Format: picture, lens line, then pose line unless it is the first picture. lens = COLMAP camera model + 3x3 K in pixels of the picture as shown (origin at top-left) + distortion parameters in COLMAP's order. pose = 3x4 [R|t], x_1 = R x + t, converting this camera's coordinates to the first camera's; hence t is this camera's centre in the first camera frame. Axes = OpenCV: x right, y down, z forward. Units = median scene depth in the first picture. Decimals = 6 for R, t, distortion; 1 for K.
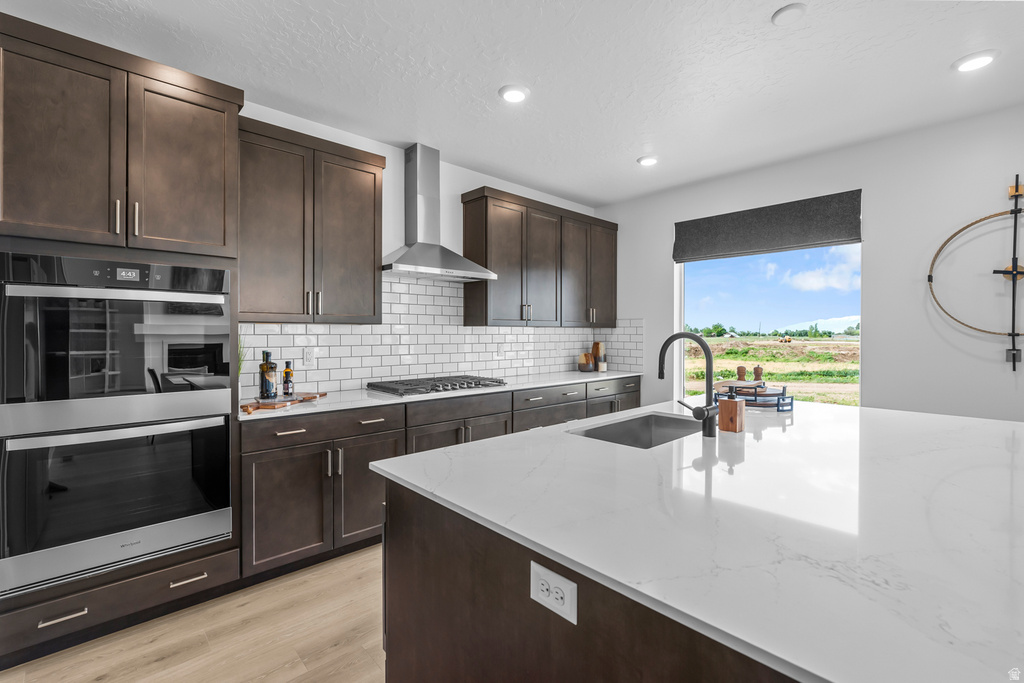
lens RADIAL K [[453.2, 0, 512.8], [0, 453.2, 336.5], [0, 0, 1]] dist [-0.006835, 0.000659]
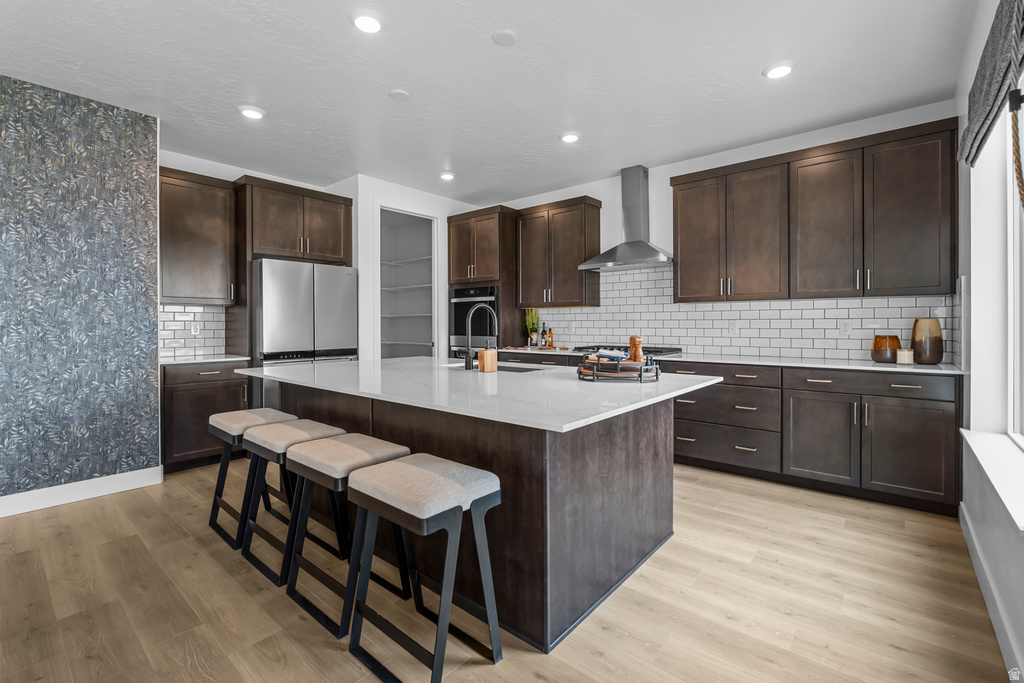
lens RADIAL K [[453.2, 0, 511.7], [0, 453.2, 330.4], [0, 0, 1]] dist [-0.006835, 0.000659]
pose [[0.113598, 0.011607, -0.993459, 1.088676], [-0.005327, 0.999925, 0.011073, 0.036581], [0.993512, 0.004034, 0.113652, 0.527080]]
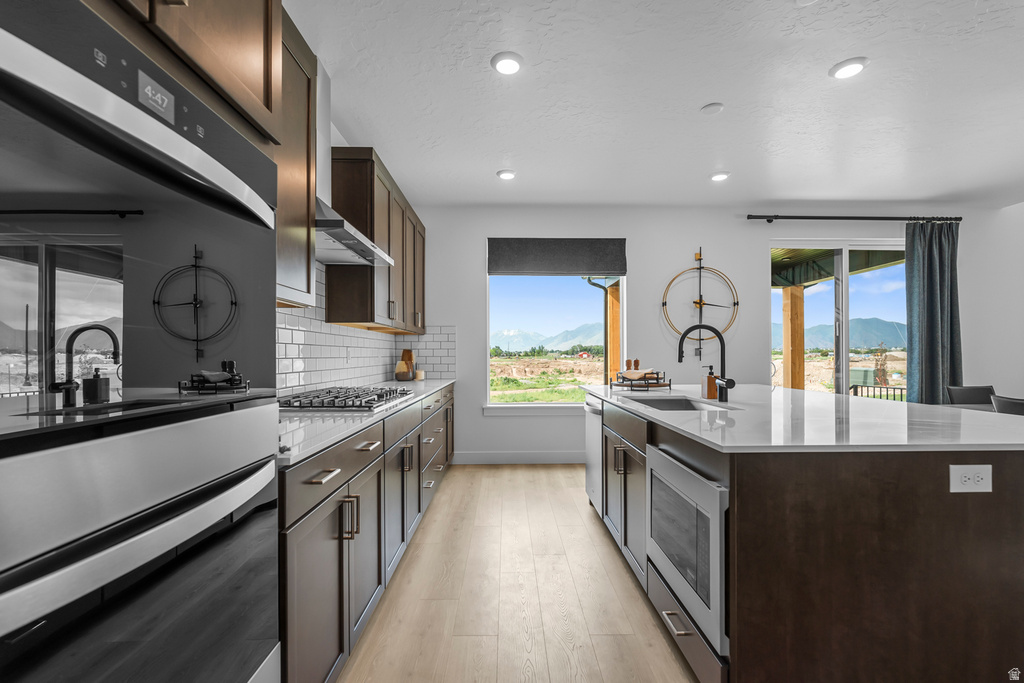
lens RADIAL K [[453.2, 0, 515.4], [0, 453.2, 355.2], [0, 0, 1]] dist [-0.006835, 0.000659]
pose [[0.667430, -0.005130, 0.744655, -0.531190], [0.010751, 0.999938, -0.002747, 0.043039], [-0.744595, 0.009839, 0.667444, 0.305182]]
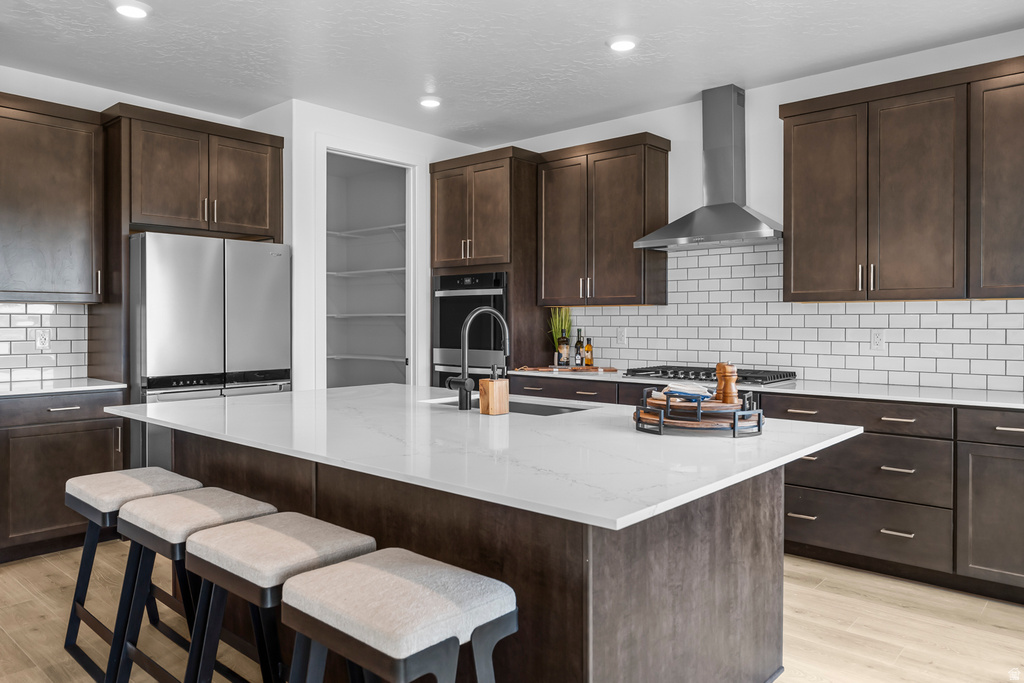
lens RADIAL K [[705.8, 0, 513.8], [0, 705.8, 332.9], [0, 0, 1]] dist [0.000809, -0.000550]
pose [[0.095896, 0.014560, -0.995285, 1.090781], [-0.009448, 0.999861, 0.013716, 0.015089], [0.995346, 0.008088, 0.096020, 0.520666]]
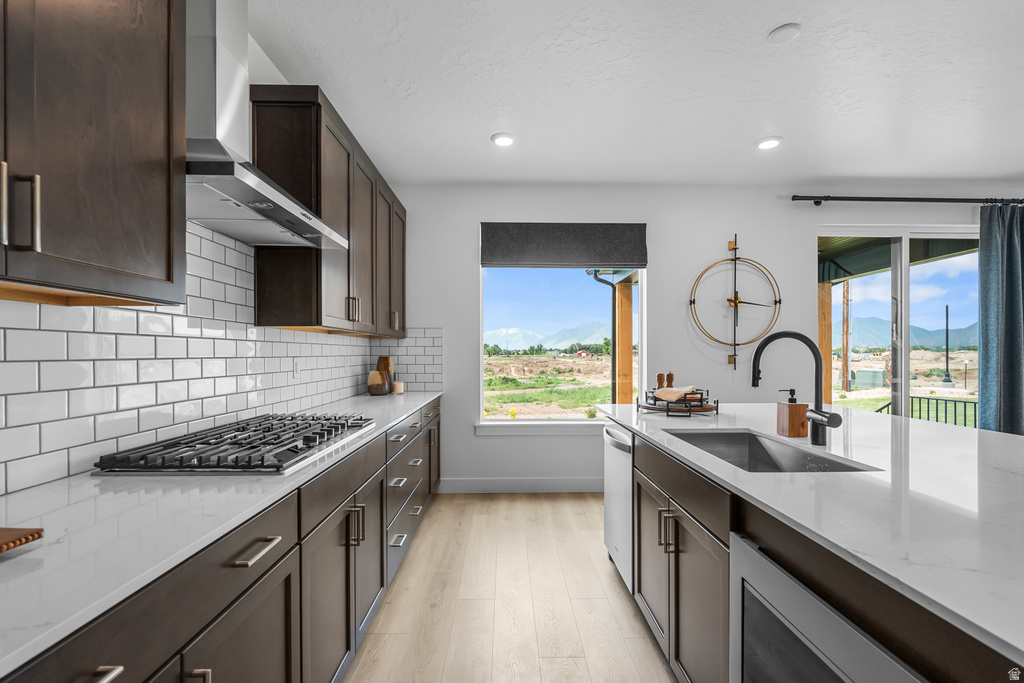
lens RADIAL K [[453.2, 0, 514.5], [0, 453.2, 355.0], [0, 0, 1]] dist [-0.006835, 0.000659]
pose [[0.666702, -0.006360, 0.745297, -0.356997], [0.009066, 0.999959, 0.000423, 0.017778], [-0.745269, 0.006475, 0.666732, 0.460751]]
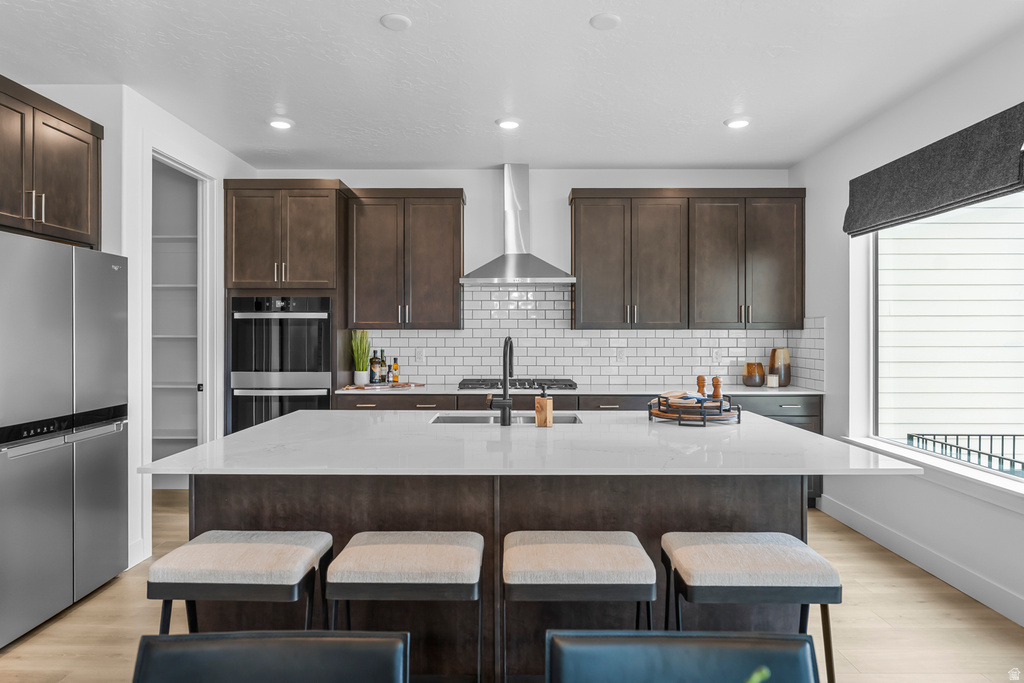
lens RADIAL K [[622.6, 0, 510.7], [0, 622.6, 339.8], [0, 0, 1]] dist [-0.004154, 0.001727]
pose [[0.726391, 0.004178, -0.687269, 0.843177], [-0.004759, 0.999988, 0.001050, -0.001565], [0.687265, 0.002508, 0.726402, -0.087070]]
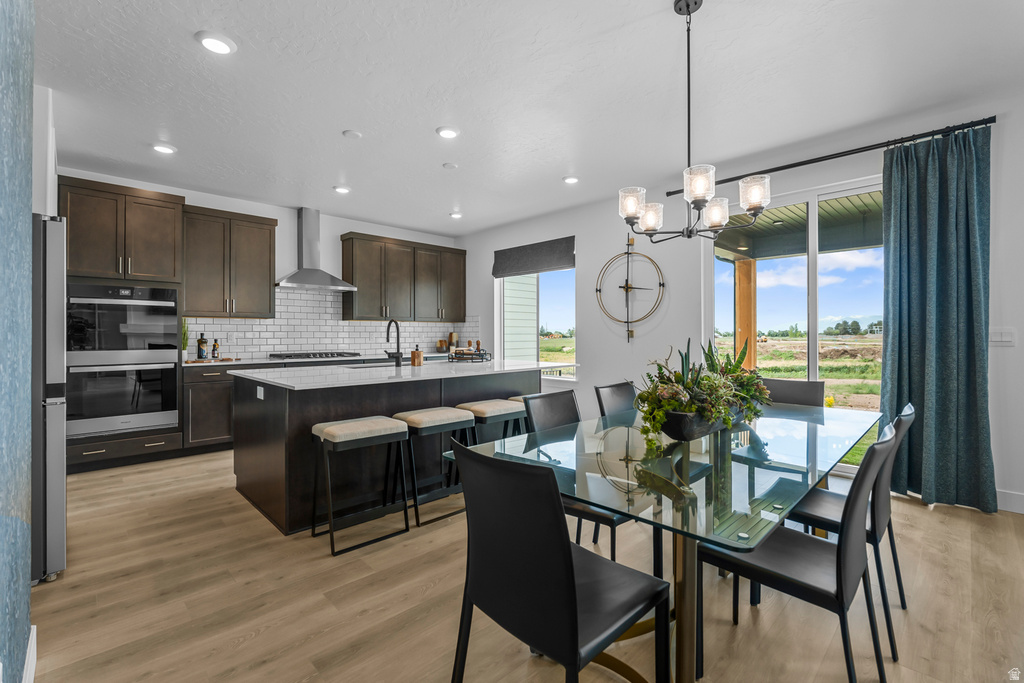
lens RADIAL K [[453.2, 0, 515.2], [0, 453.2, 335.3], [0, 0, 1]] dist [-0.006835, 0.000659]
pose [[0.999619, -0.004580, 0.027217, 0.507122], [0.004761, 0.999967, -0.006588, 0.047265], [-0.027186, 0.006716, 0.999608, -0.643548]]
